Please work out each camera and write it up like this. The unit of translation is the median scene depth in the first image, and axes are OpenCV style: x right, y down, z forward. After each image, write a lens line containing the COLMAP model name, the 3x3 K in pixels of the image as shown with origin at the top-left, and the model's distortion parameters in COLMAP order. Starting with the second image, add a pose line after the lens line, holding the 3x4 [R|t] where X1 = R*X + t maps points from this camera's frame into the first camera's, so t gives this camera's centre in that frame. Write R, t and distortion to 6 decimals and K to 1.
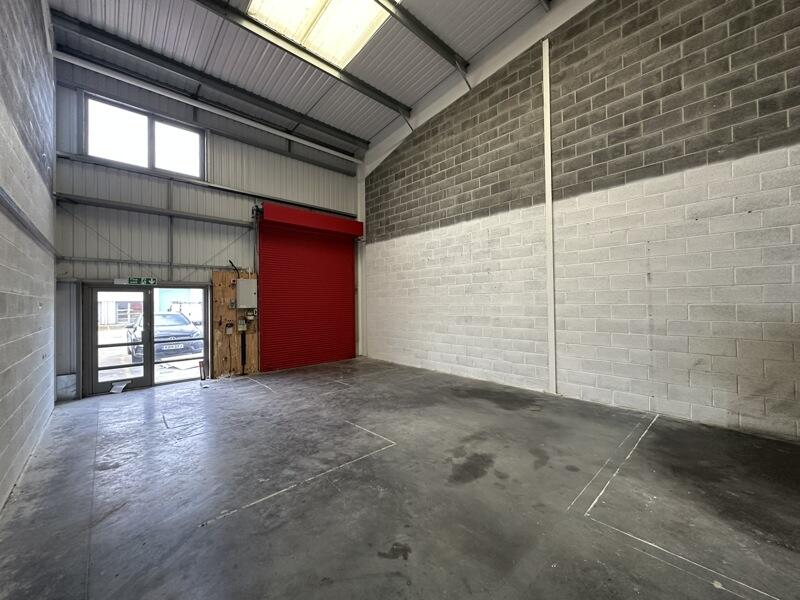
lens RADIAL K [[317.7, 0, 399.0], [0, 317.7, 300.6], [0, 0, 1]] dist [-0.002744, 0.000430]
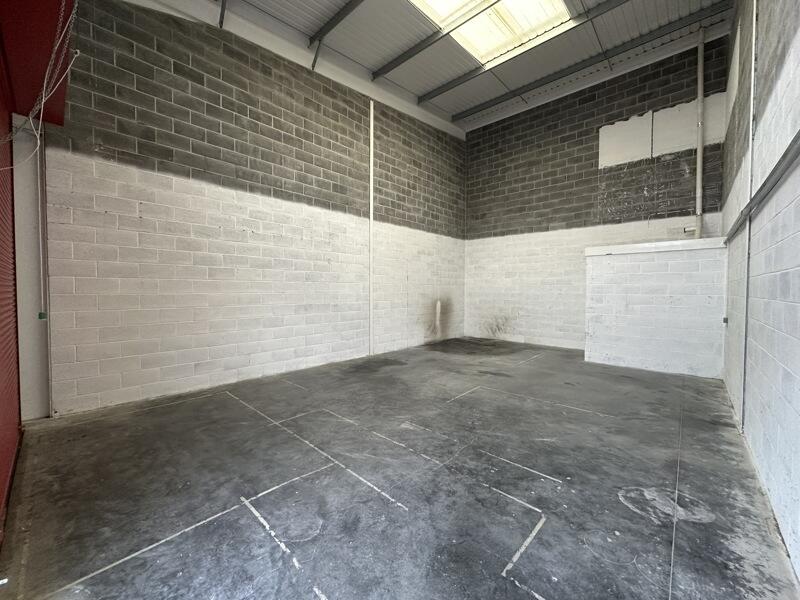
lens RADIAL K [[317.7, 0, 400.6], [0, 317.7, 301.1], [0, 0, 1]] dist [-0.002744, 0.000430]
pose [[-0.084186, -0.021568, 0.996217, -0.871603], [-0.008369, 0.999746, 0.020937, 0.018430], [-0.996415, -0.006575, -0.084345, 0.910000]]
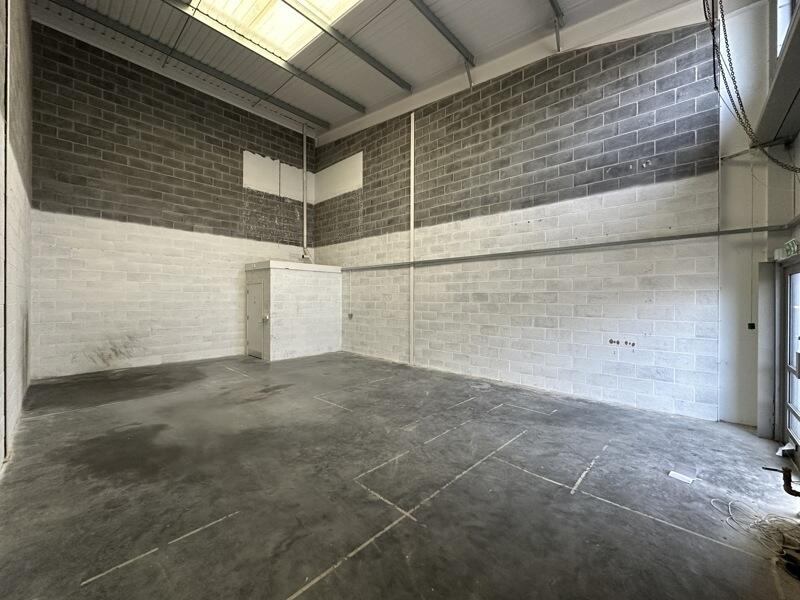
lens RADIAL K [[317.7, 0, 400.3], [0, 317.7, 300.5], [0, 0, 1]] dist [-0.002744, 0.000430]
pose [[-0.997152, 0.011019, -0.074605, -0.181826], [0.010862, 0.999938, 0.002521, 0.010030], [0.074629, 0.001703, -0.997210, 1.502122]]
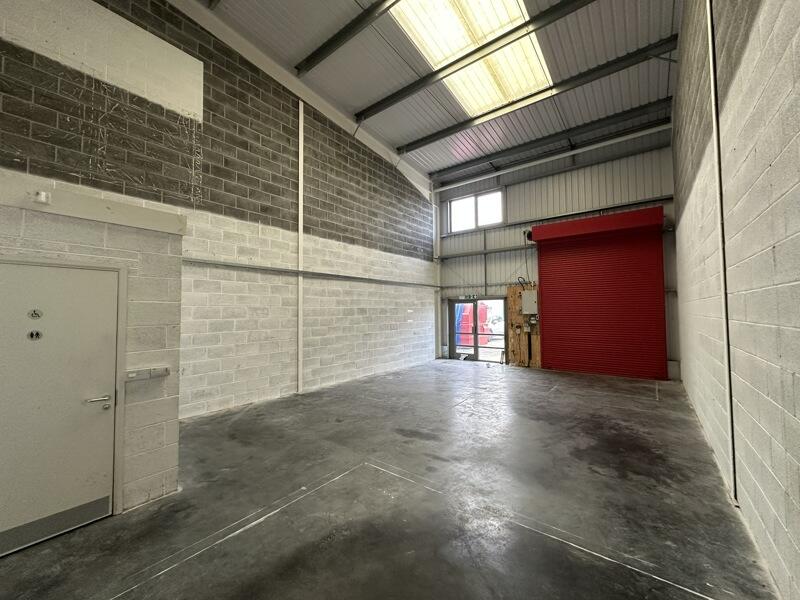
lens RADIAL K [[317.7, 0, 400.8], [0, 317.7, 300.5], [0, 0, 1]] dist [-0.002744, 0.000430]
pose [[0.163532, -0.021375, -0.986306, 0.823906], [0.012643, 0.999729, -0.019570, -0.013681], [0.986457, -0.009270, 0.163758, 0.371157]]
